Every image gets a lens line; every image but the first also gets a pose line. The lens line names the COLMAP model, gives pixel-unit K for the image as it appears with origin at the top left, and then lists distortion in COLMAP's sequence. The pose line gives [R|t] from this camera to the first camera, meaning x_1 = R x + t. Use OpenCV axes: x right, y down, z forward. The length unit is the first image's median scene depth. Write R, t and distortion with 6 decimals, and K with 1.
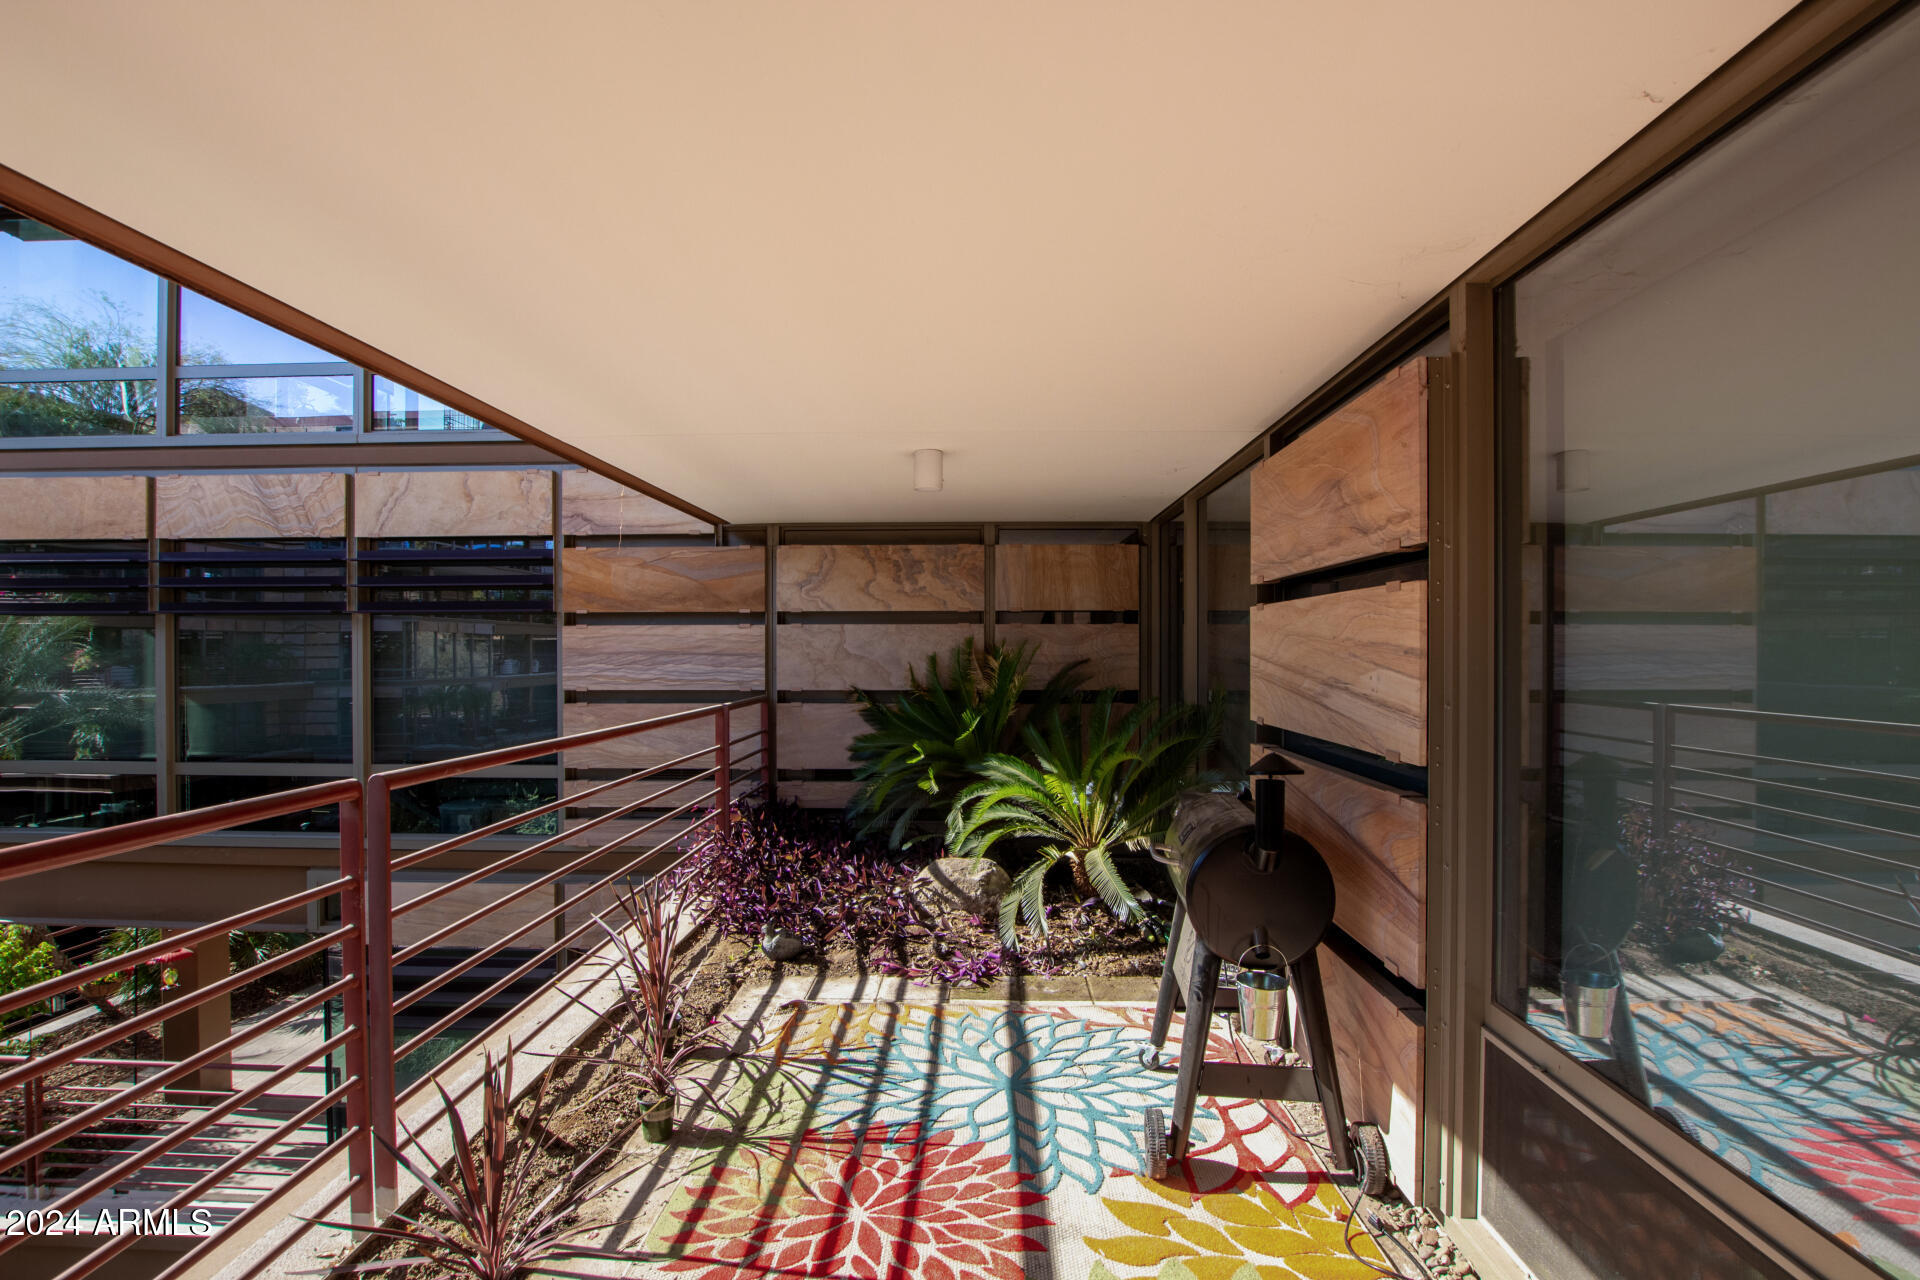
lens RADIAL K [[882.0, 0, 956.0], [0, 882.0, 646.7], [0, 0, 1]] dist [-0.028329, 0.001660]
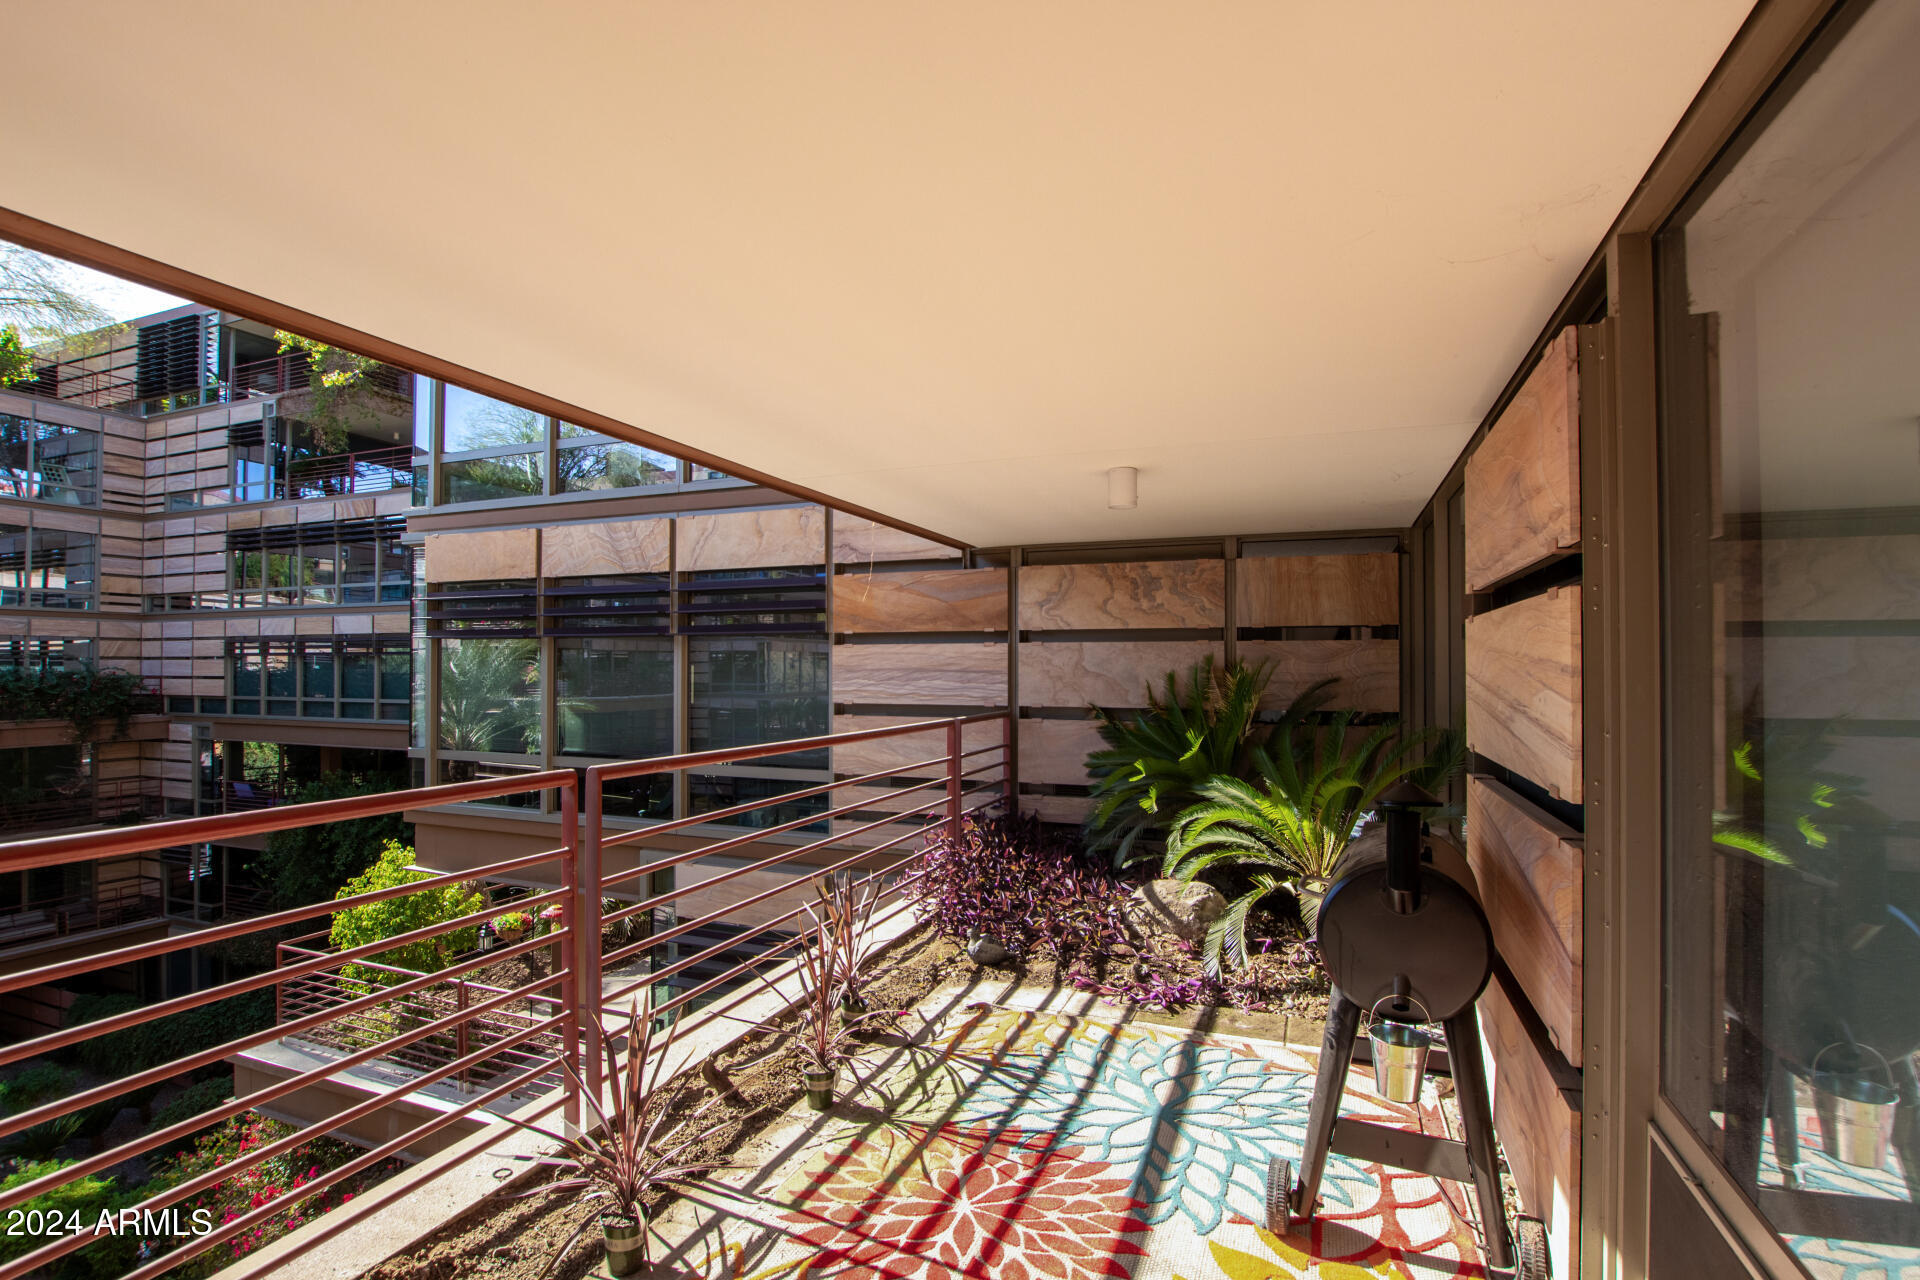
lens RADIAL K [[882.0, 0, 974.7], [0, 882.0, 647.7], [0, 0, 1]] dist [-0.028329, 0.001660]
pose [[0.944137, -0.004639, -0.329522, 0.166105], [-0.001759, 0.999816, -0.019117, 0.001158], [0.329550, 0.018629, 0.943954, 0.003328]]
